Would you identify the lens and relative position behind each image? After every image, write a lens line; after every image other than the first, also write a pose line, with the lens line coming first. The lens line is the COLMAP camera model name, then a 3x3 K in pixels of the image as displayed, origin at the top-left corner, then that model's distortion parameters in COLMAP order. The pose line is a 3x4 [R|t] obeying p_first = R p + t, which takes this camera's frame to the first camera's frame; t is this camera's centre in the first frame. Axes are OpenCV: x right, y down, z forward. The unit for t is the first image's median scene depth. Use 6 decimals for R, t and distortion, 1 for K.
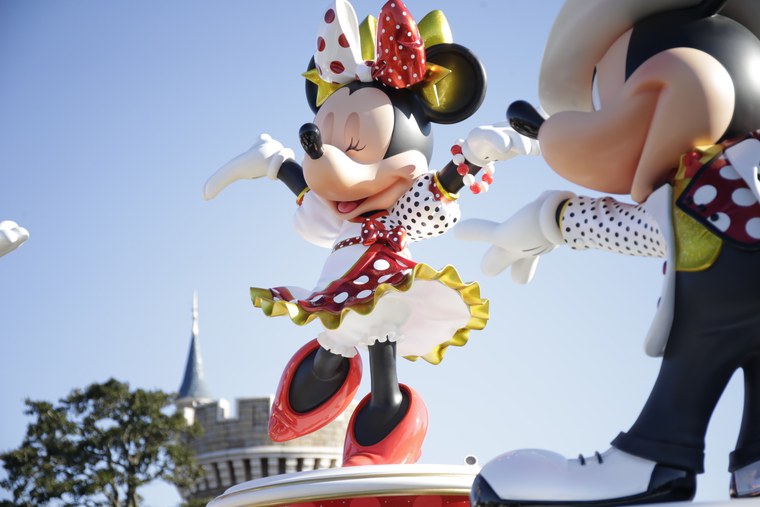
lens RADIAL K [[1334.3, 0, 378.4], [0, 1334.3, 253.9], [0, 0, 1]] dist [0.129514, 0.000000]
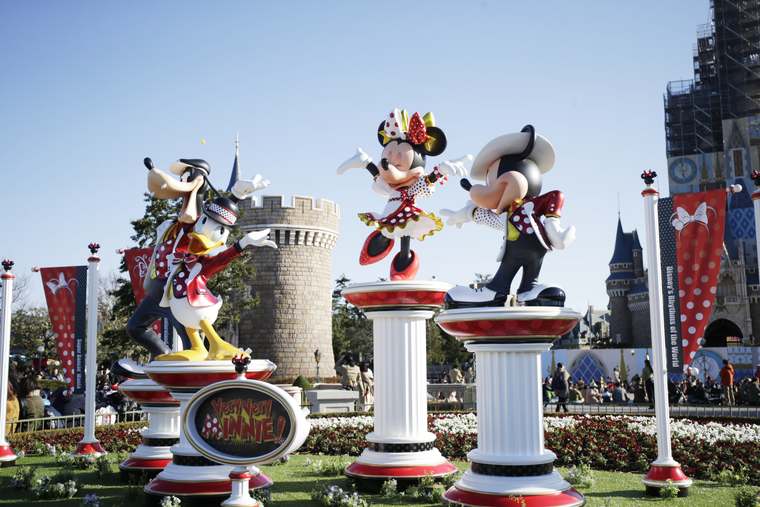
lens RADIAL K [[831.3, 0, 380.2], [0, 831.3, 252.2], [0, 0, 1]] dist [0.015436, 0.000000]
pose [[0.996953, 0.043387, 0.064825, -0.161948], [-0.054576, 0.981733, 0.182266, -0.215856], [-0.055733, -0.185249, 0.981110, -0.732089]]
